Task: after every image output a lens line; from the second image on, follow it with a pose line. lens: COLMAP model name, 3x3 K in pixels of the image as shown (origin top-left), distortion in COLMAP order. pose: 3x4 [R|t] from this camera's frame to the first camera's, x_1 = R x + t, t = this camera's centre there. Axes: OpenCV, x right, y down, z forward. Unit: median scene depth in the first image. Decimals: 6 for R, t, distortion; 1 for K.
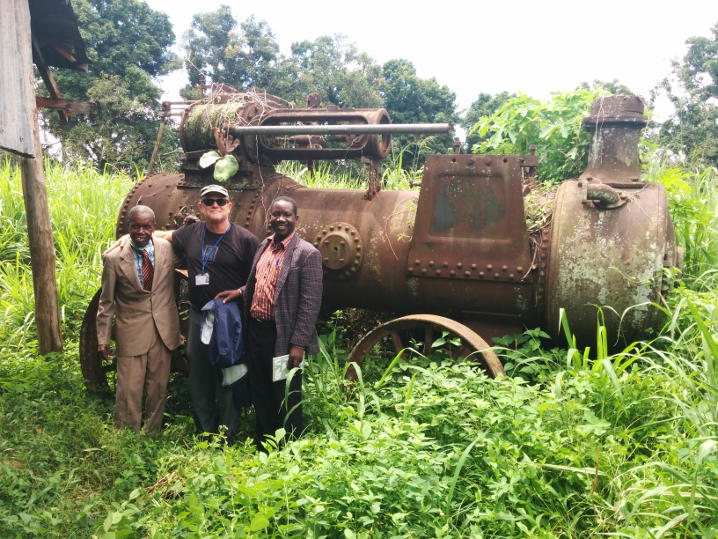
lens RADIAL K [[633.8, 0, 362.9], [0, 633.8, 270.1], [0, 0, 1]] dist [0.077046, -0.096530]
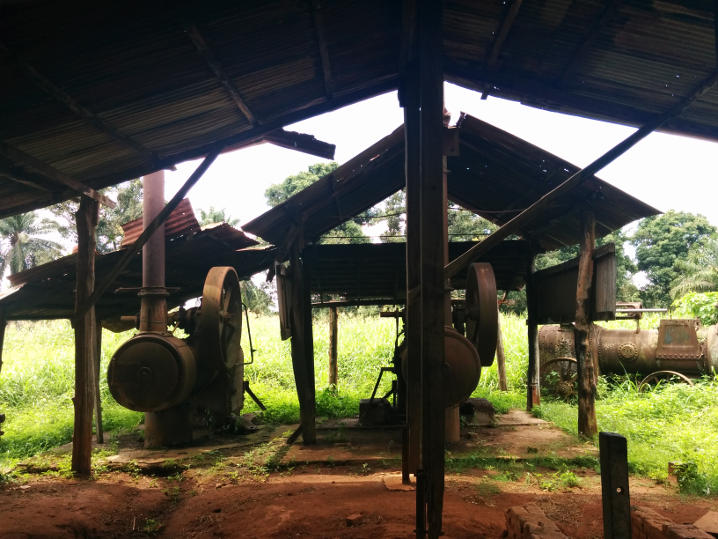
lens RADIAL K [[633.8, 0, 360.3], [0, 633.8, 268.2], [0, 0, 1]] dist [0.077046, -0.096530]
pose [[0.968971, -0.059528, -0.239897, -0.465880], [0.013574, 0.981917, -0.188824, 0.123152], [0.246800, 0.179709, 0.952258, -2.018198]]
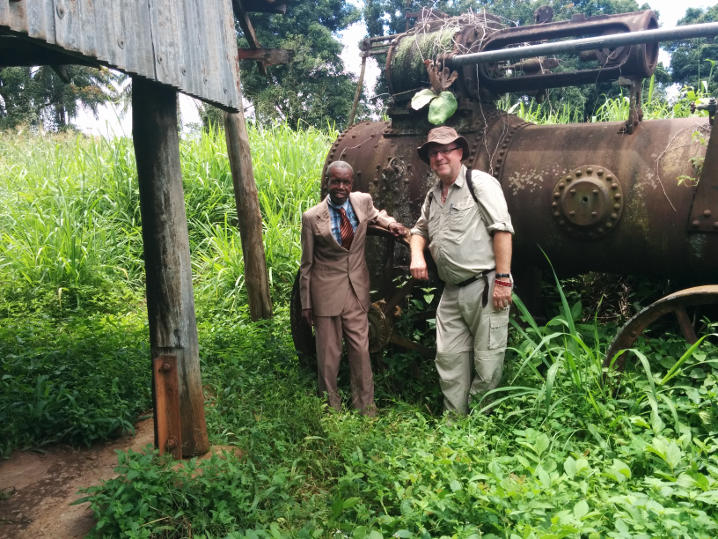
lens RADIAL K [[633.8, 0, 362.4], [0, 633.8, 270.3], [0, 0, 1]] dist [0.077046, -0.096530]
pose [[0.961043, -0.007980, -0.276284, -0.082379], [0.030056, 0.996673, 0.075762, -0.013126], [0.274761, -0.081114, 0.958085, 0.142866]]
